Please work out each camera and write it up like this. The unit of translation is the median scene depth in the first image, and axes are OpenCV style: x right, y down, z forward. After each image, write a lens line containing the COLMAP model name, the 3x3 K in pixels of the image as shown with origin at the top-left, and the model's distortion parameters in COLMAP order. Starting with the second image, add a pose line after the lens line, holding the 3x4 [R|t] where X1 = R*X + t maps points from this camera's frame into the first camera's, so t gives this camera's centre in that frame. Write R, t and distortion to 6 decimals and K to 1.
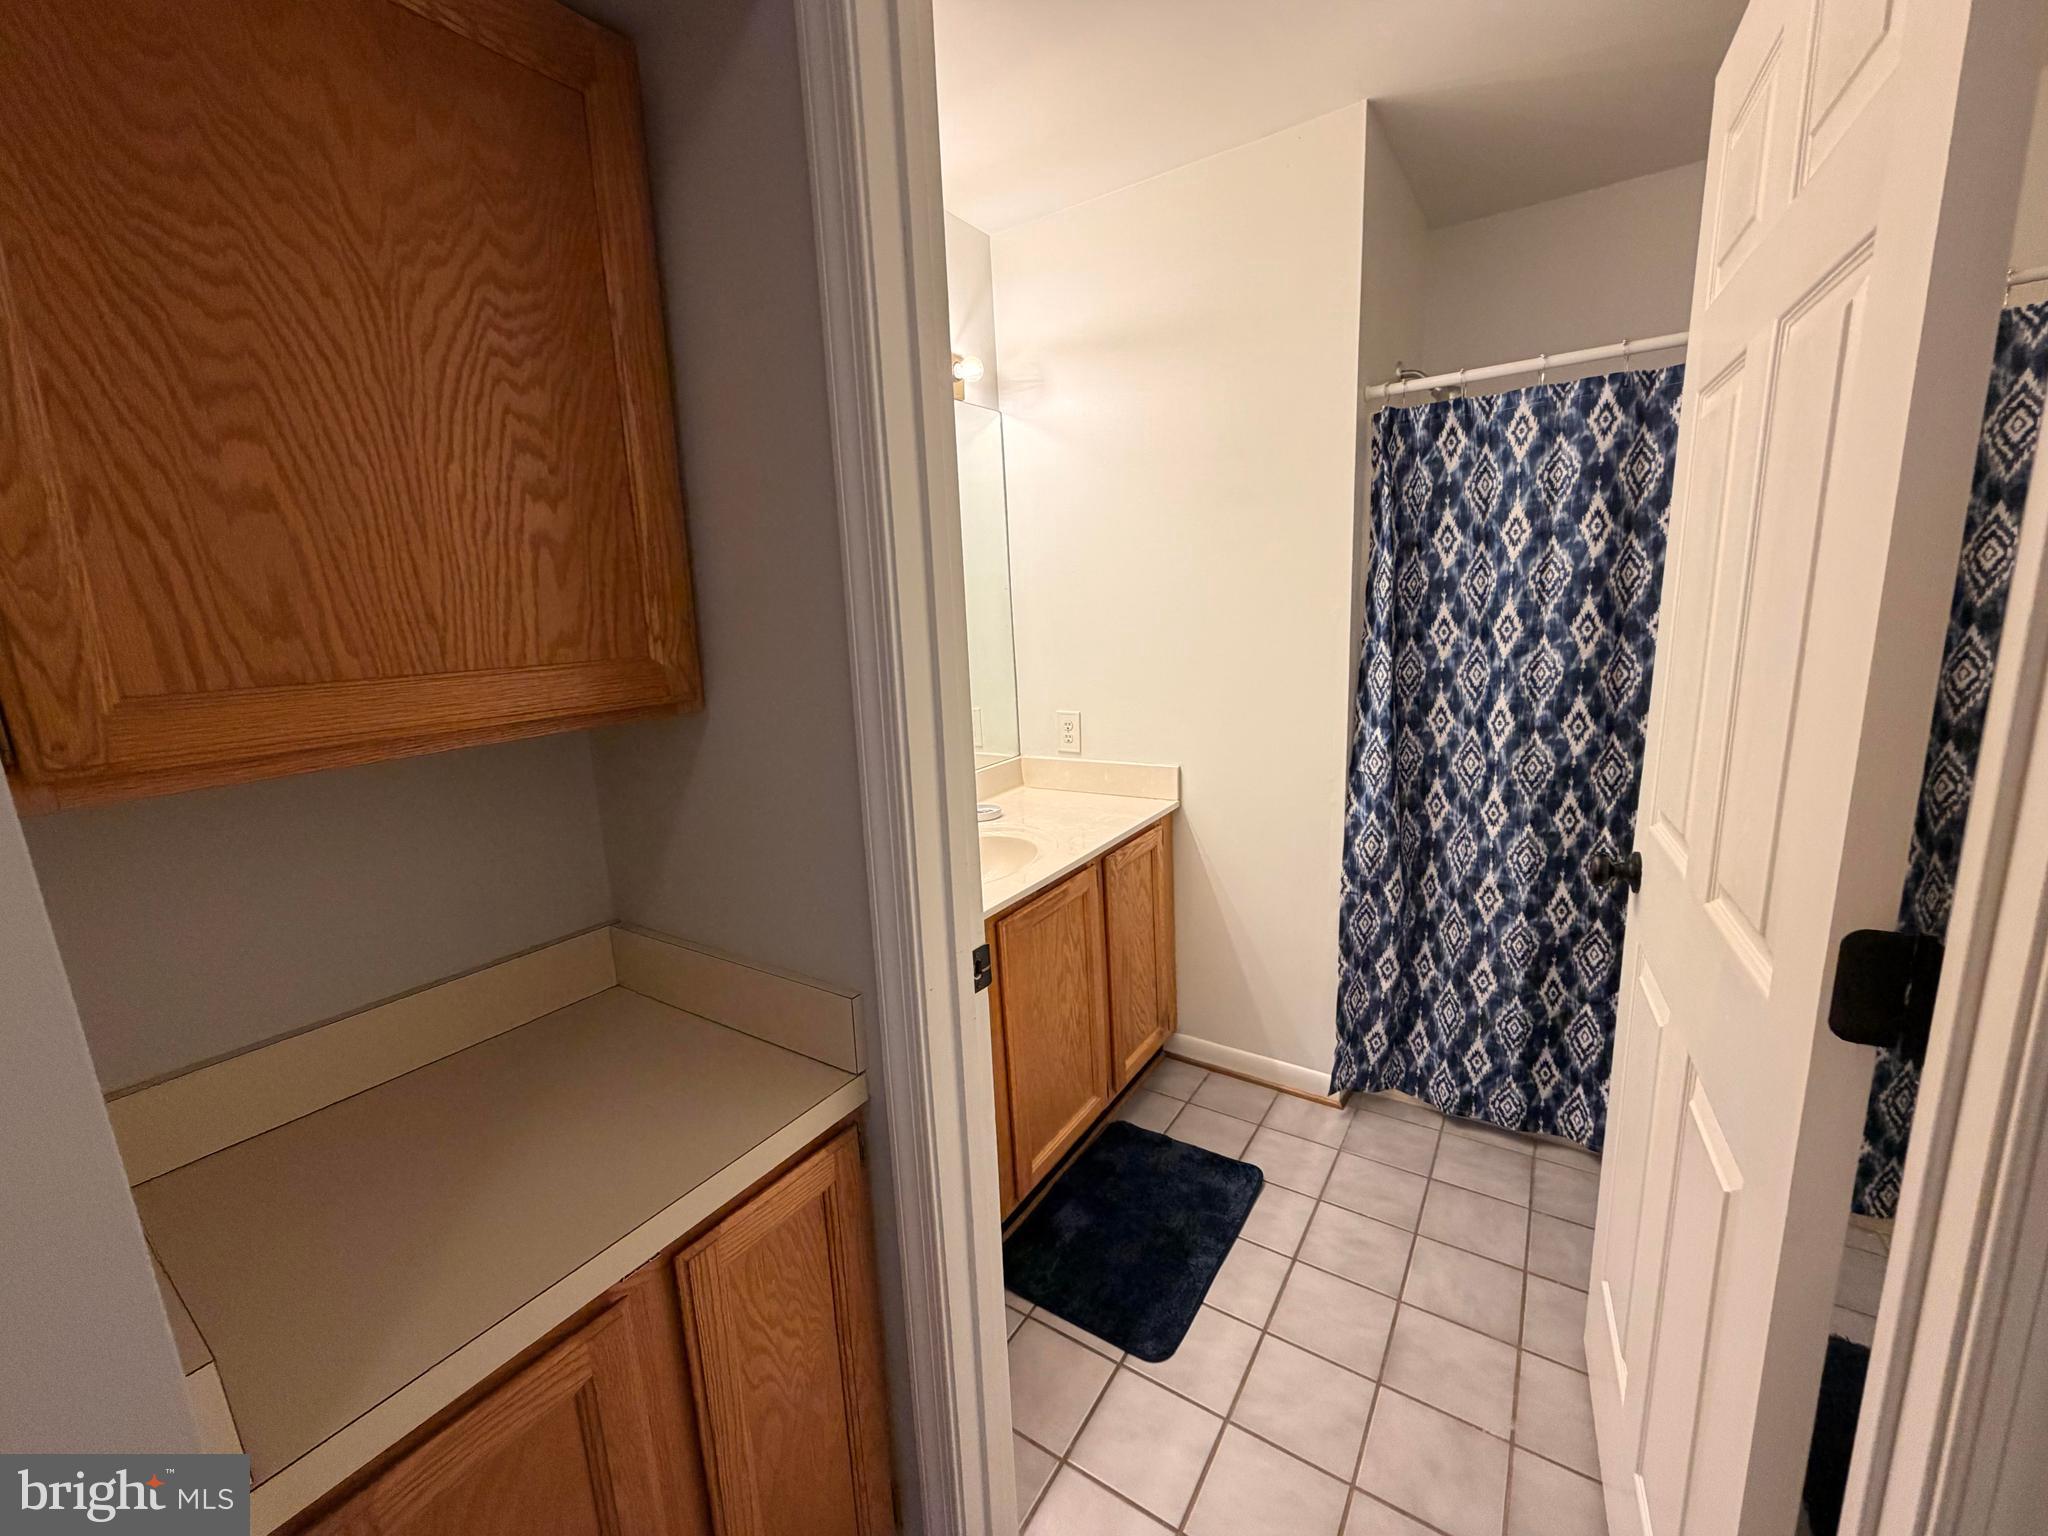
lens RADIAL K [[802.7, 0, 1033.6], [0, 802.7, 766.9], [0, 0, 1]] dist [0.000051, 0.000252]
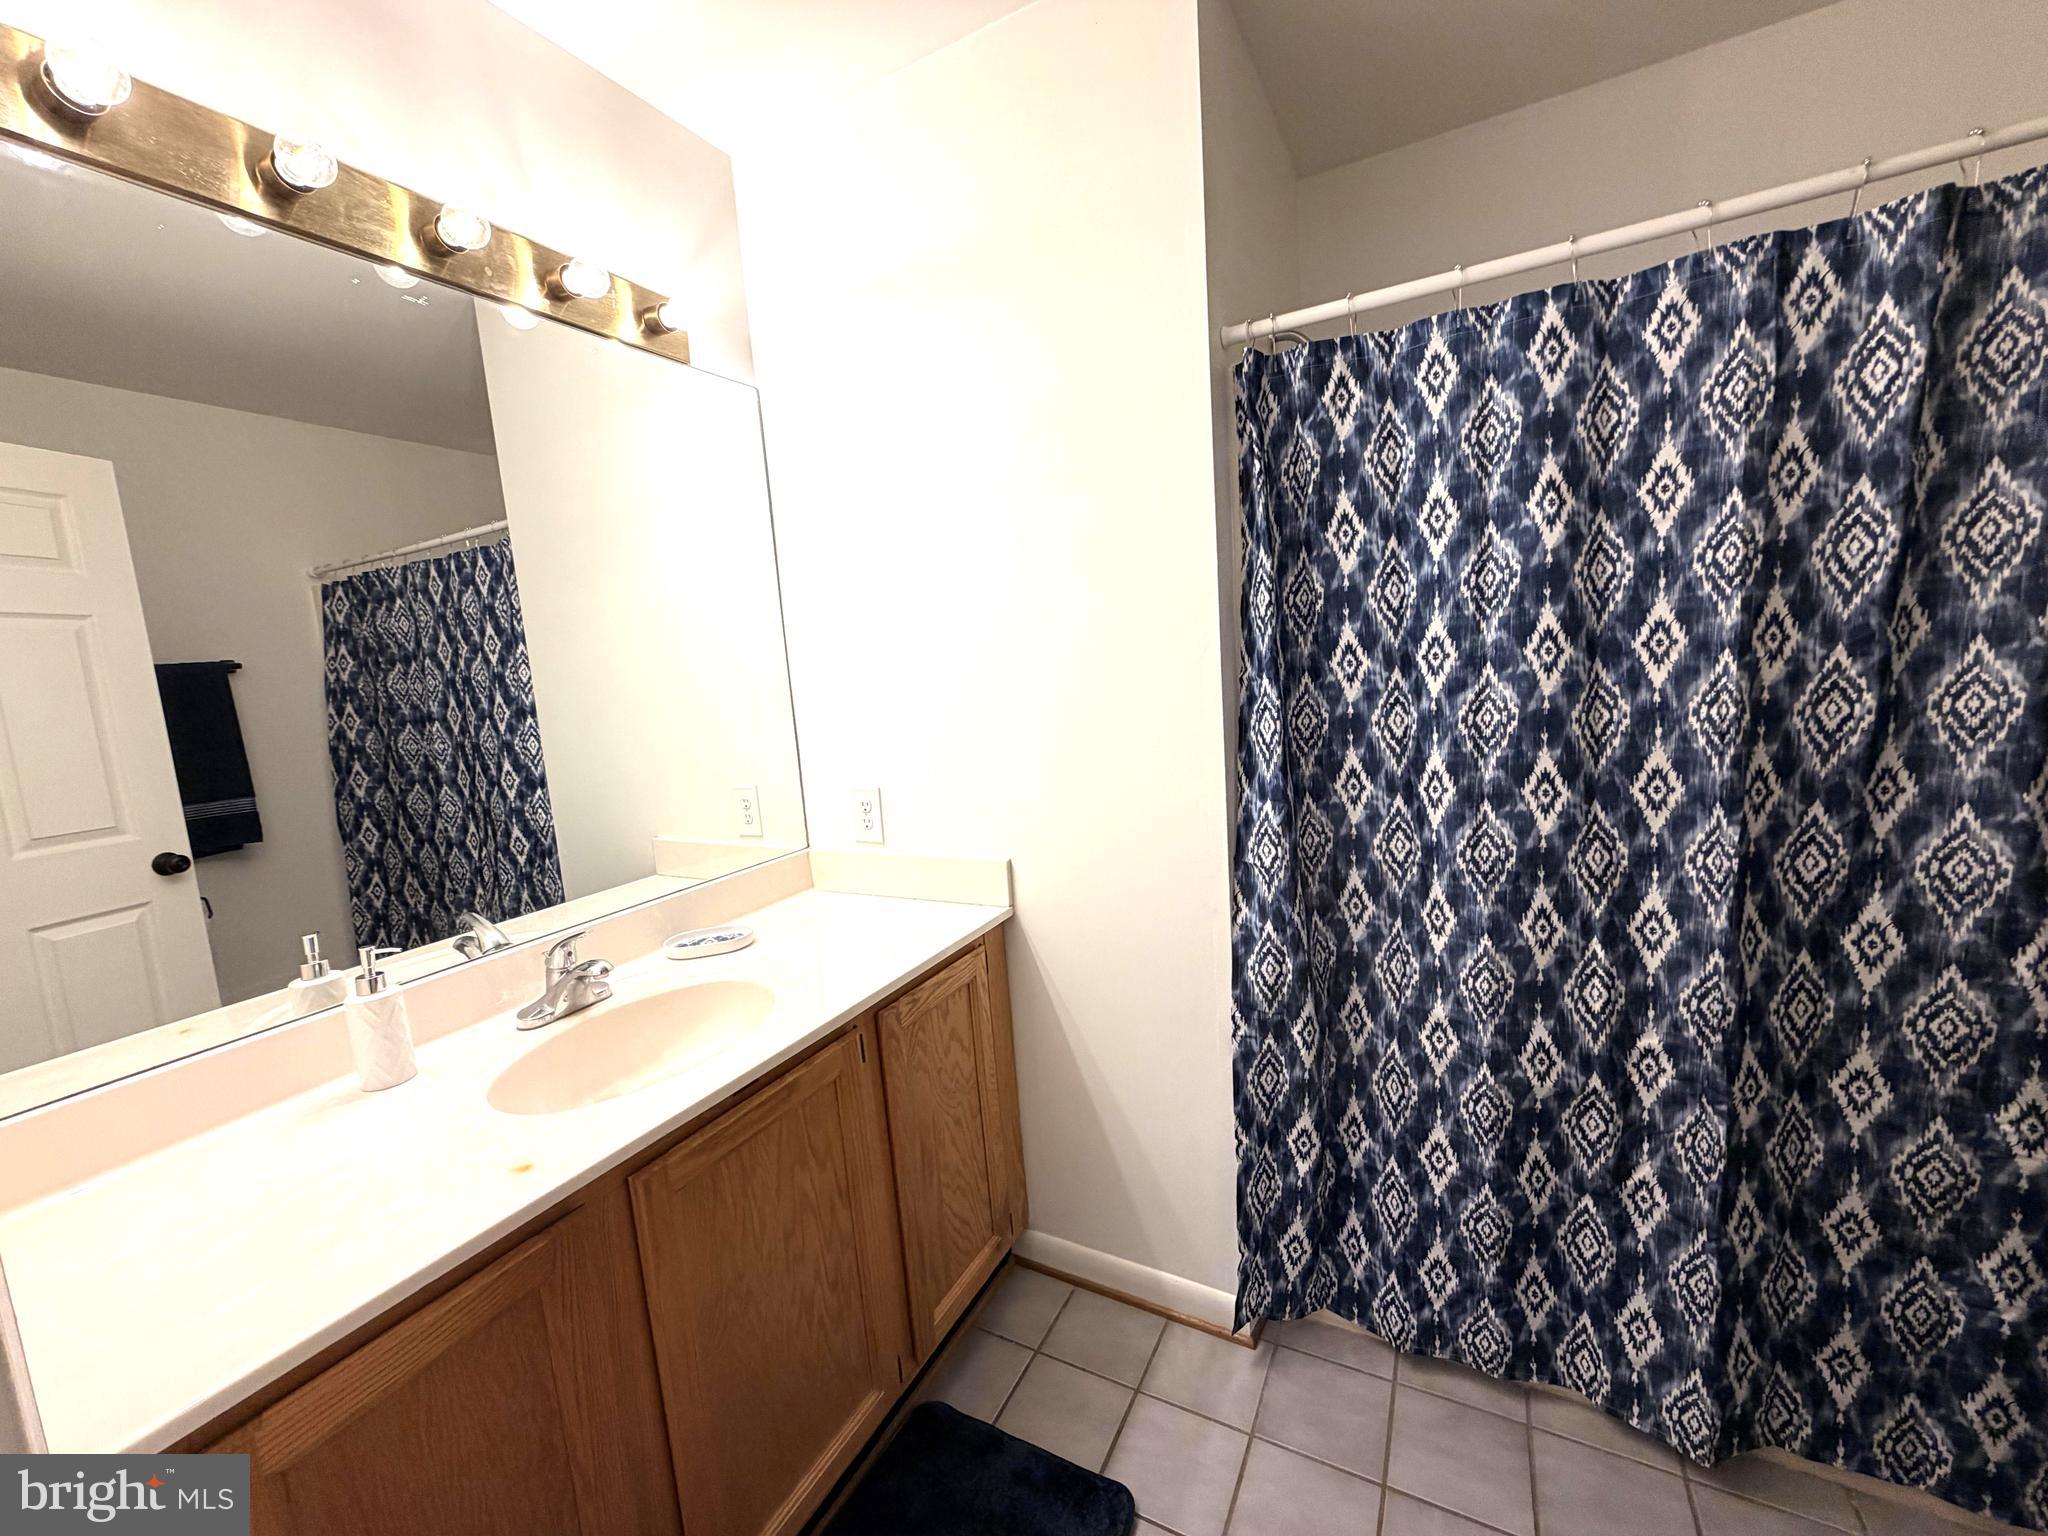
lens RADIAL K [[827.4, 0, 1024.0], [0, 827.4, 768.0], [0, 0, 1]] dist [0.001662, 0.000514]
pose [[0.996221, -0.035104, 0.079445, 0.167315], [0.040250, 0.997130, -0.064124, -0.041342], [-0.076966, 0.067079, 0.994775, 0.308135]]
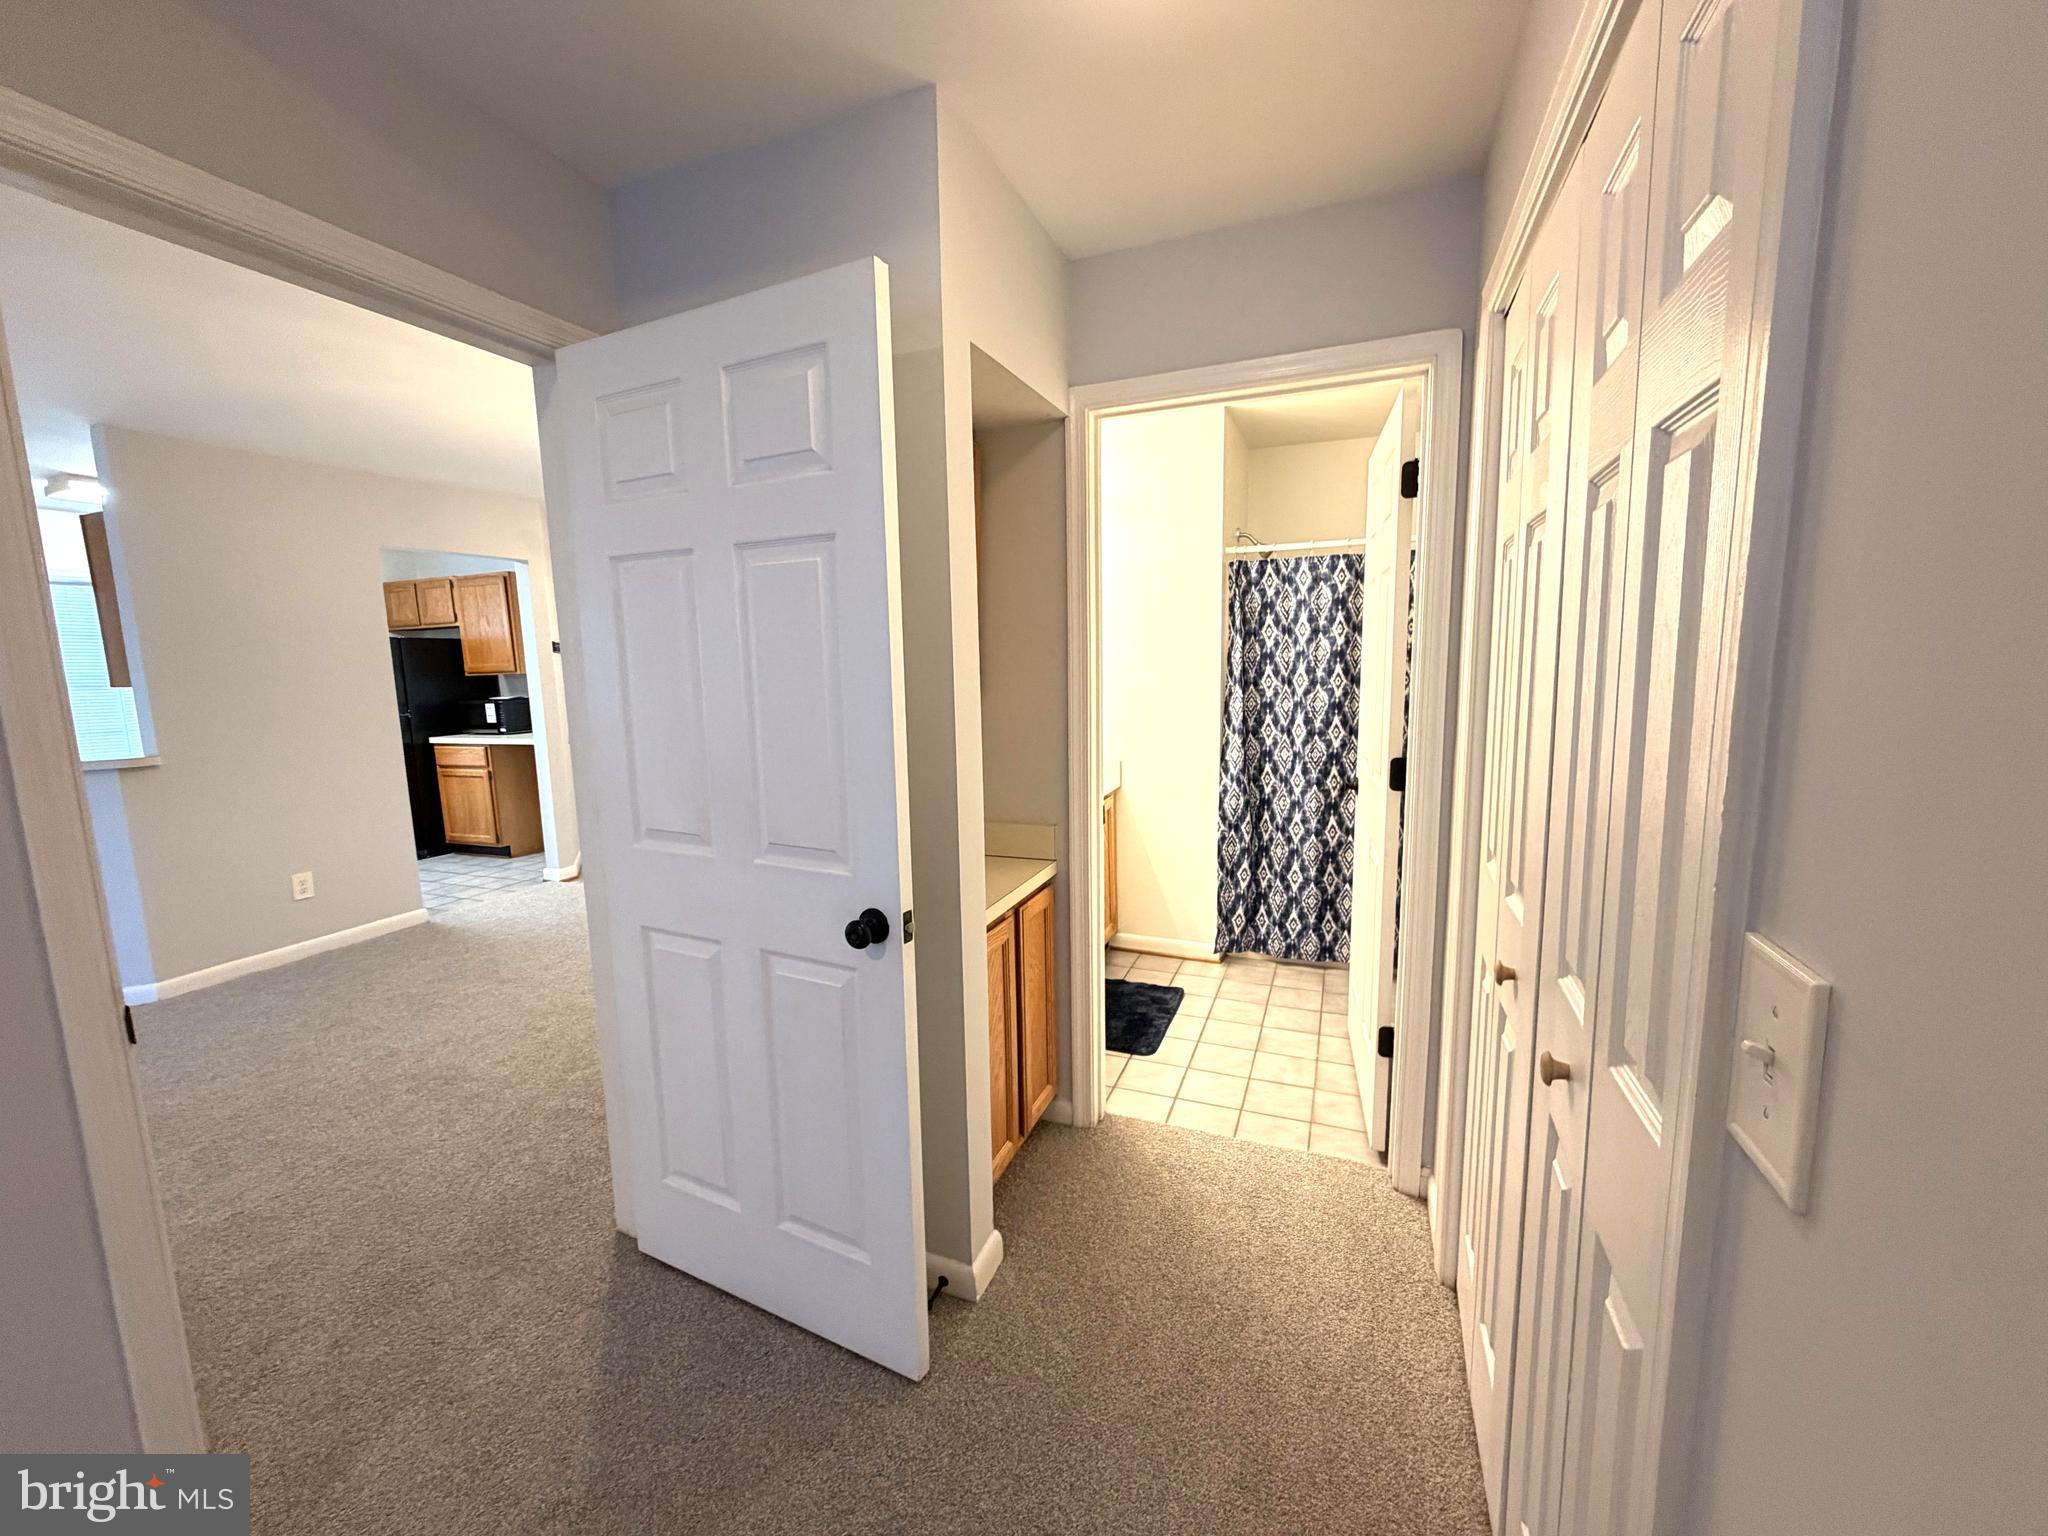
lens RADIAL K [[802.7, 0, 1033.6], [0, 802.7, 766.9], [0, 0, 1]] dist [0.000051, 0.000252]
pose [[0.977567, -0.001867, 0.210617, -0.398986], [0.015338, 0.997937, -0.062343, 0.132188], [-0.210066, 0.064174, 0.975579, -0.659492]]
